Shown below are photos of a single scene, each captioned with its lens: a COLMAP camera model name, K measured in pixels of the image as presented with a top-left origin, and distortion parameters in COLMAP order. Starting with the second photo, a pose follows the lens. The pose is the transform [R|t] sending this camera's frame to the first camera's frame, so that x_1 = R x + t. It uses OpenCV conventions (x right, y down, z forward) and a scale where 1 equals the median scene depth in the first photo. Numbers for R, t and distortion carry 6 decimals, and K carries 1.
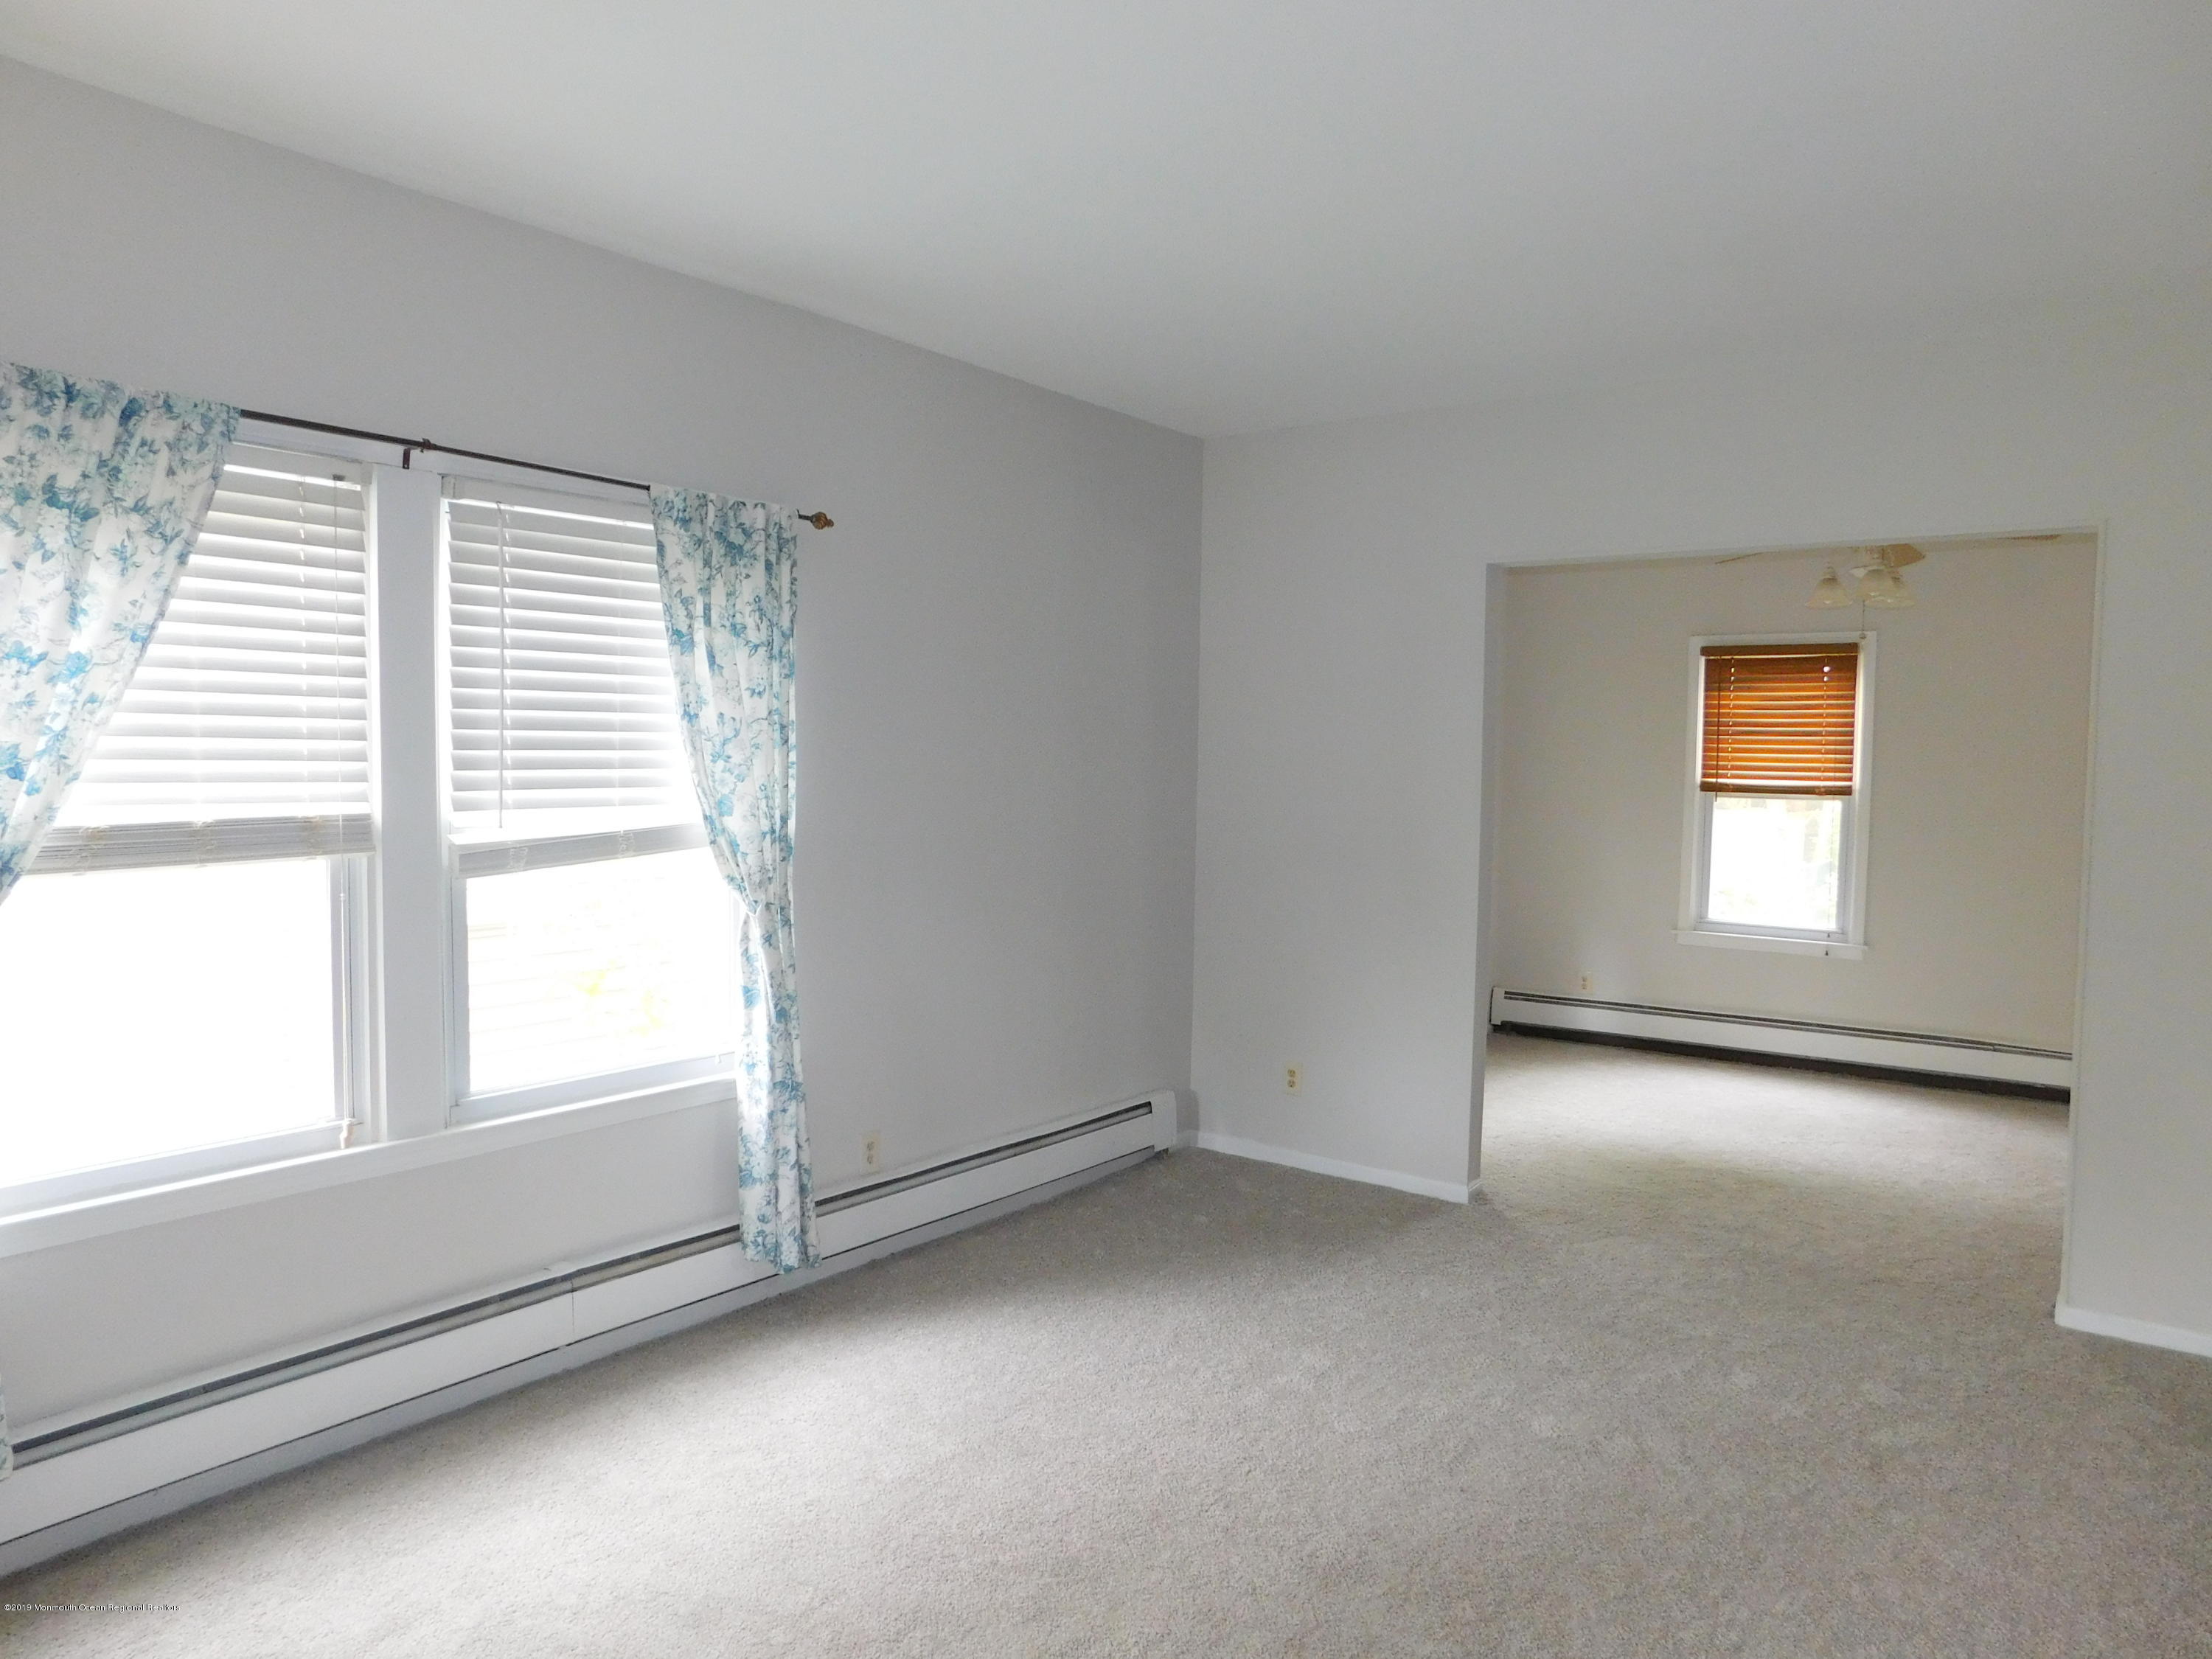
lens RADIAL K [[1493.1, 0, 1114.8], [0, 1493.1, 822.8], [0, 0, 1]] dist [-0.043810, 0.041342]
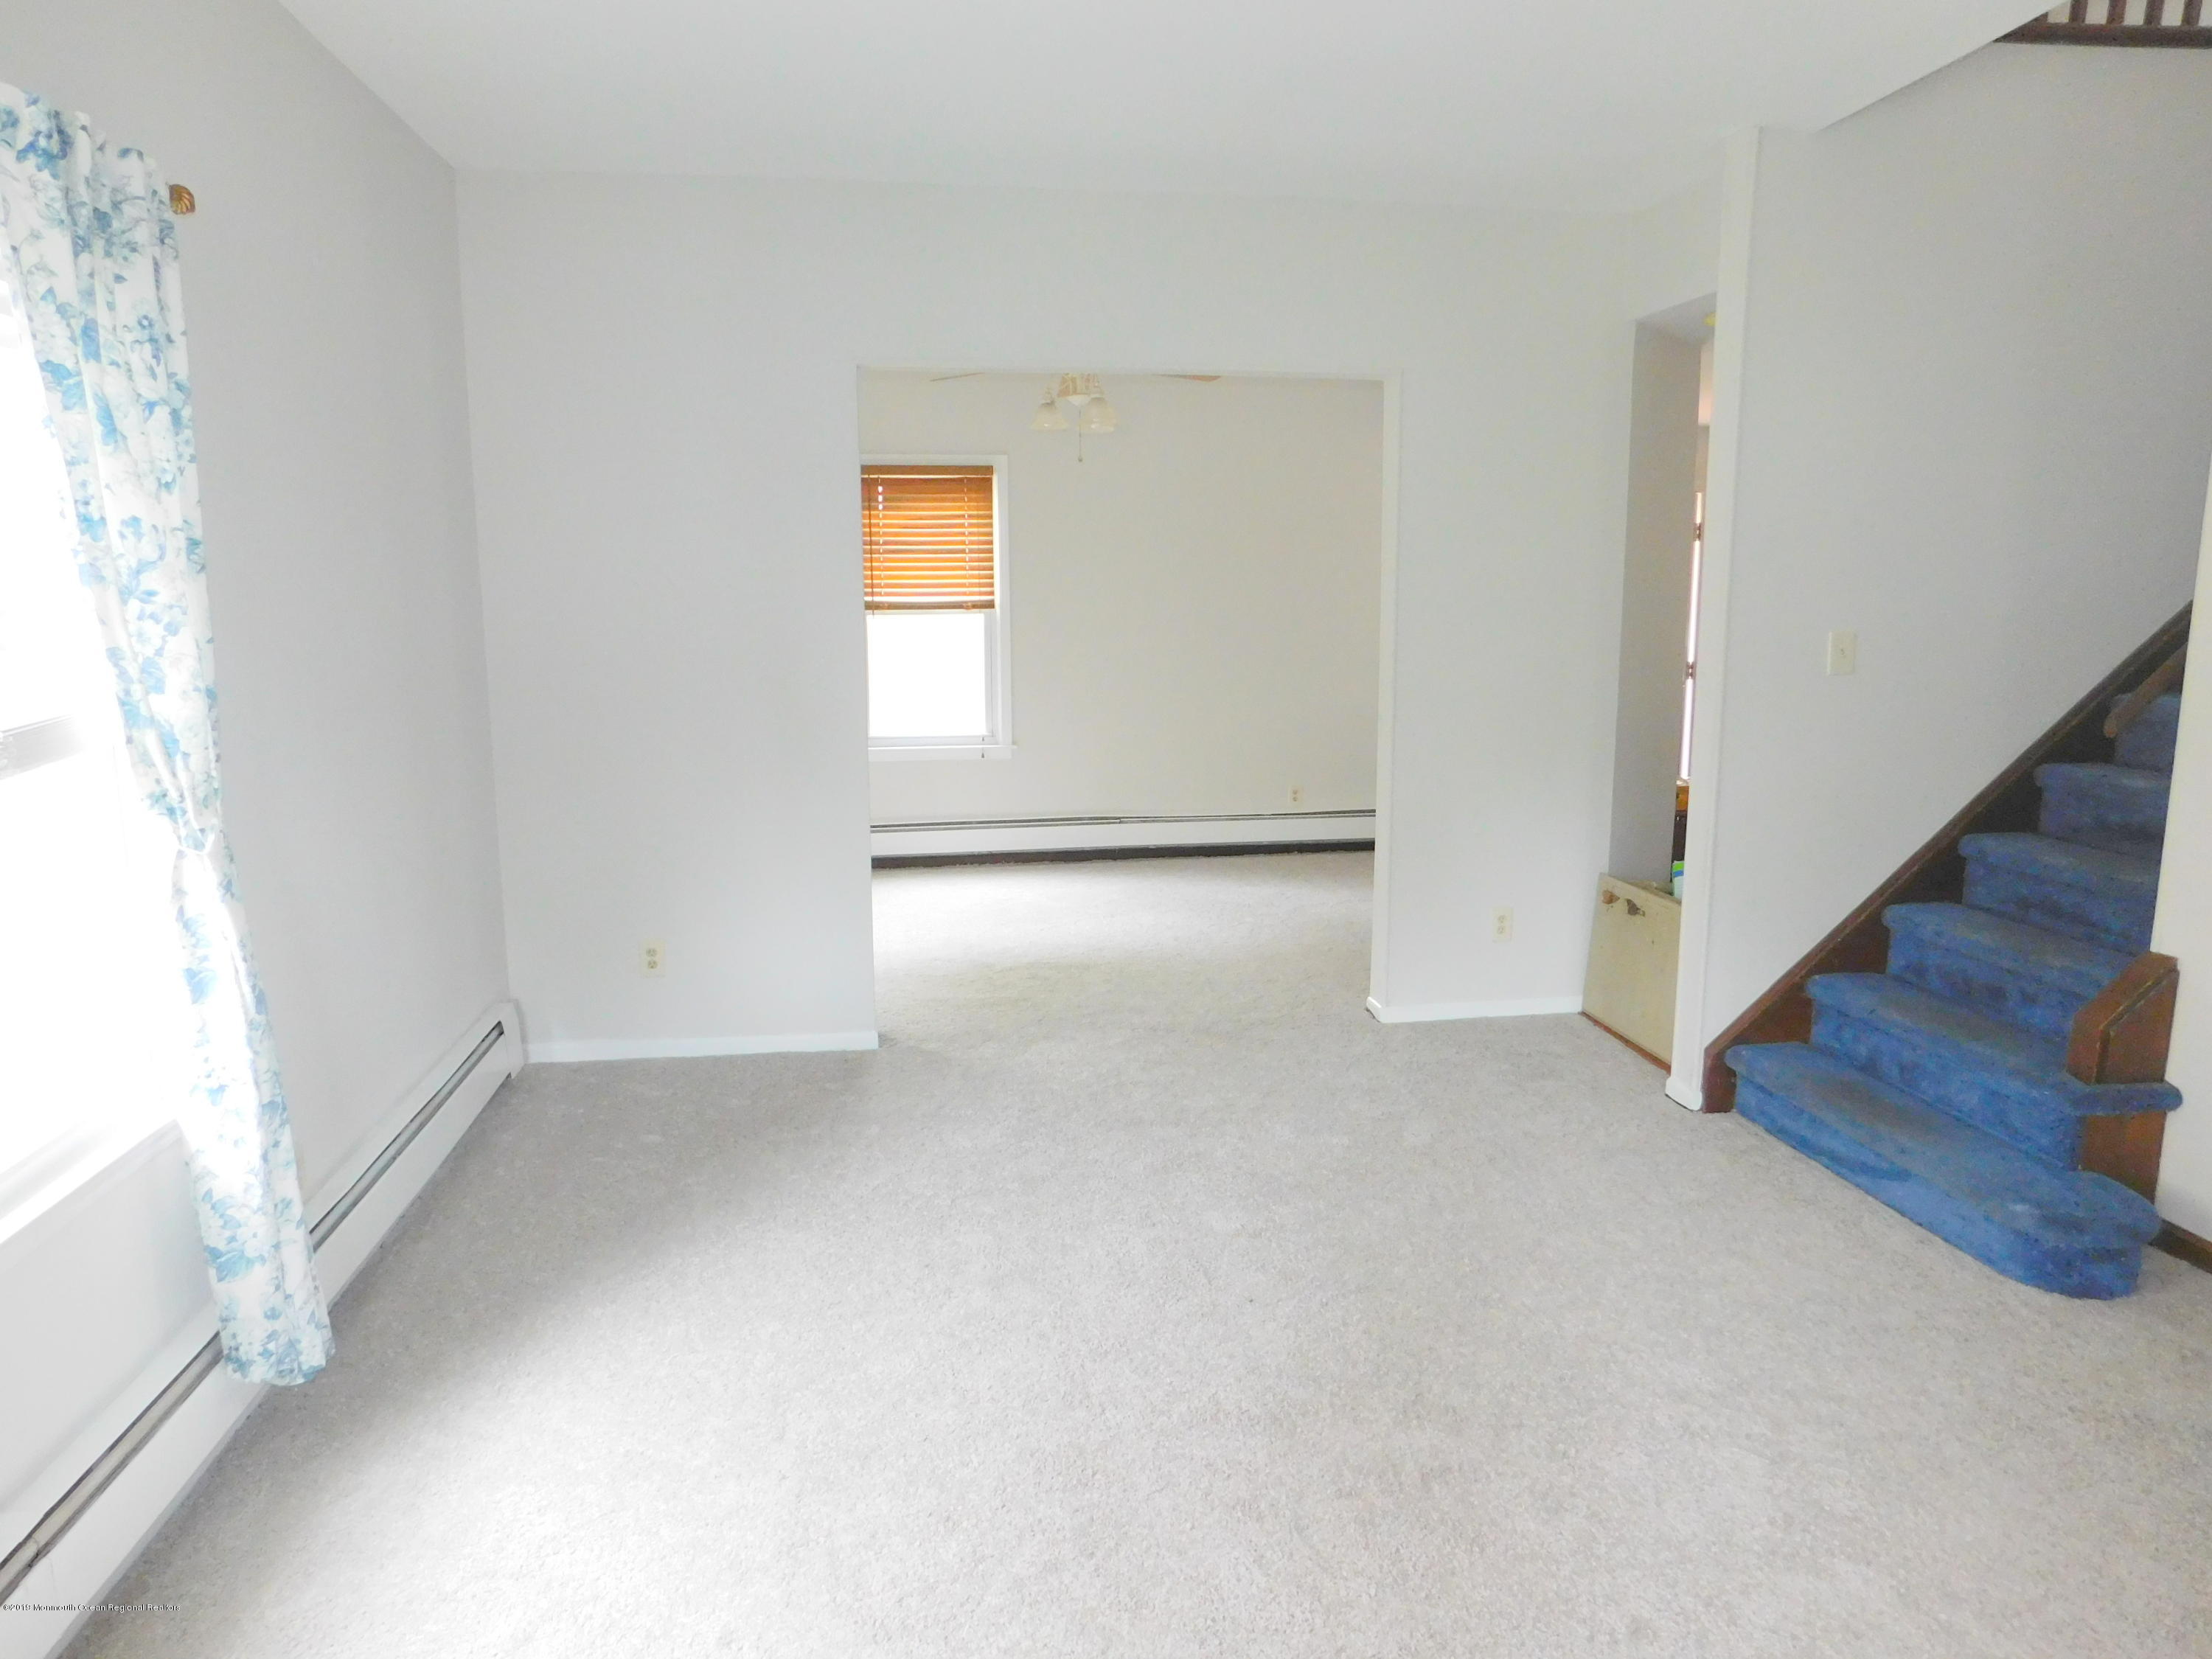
lens RADIAL K [[1480.8, 0, 1108.1], [0, 1480.8, 824.7], [0, 0, 1]] dist [-0.052493, 0.056322]
pose [[0.700633, -0.135129, 0.700610, -0.398553], [0.052079, 0.988969, 0.138665, -0.013760], [-0.711619, -0.060667, 0.699941, 0.306657]]
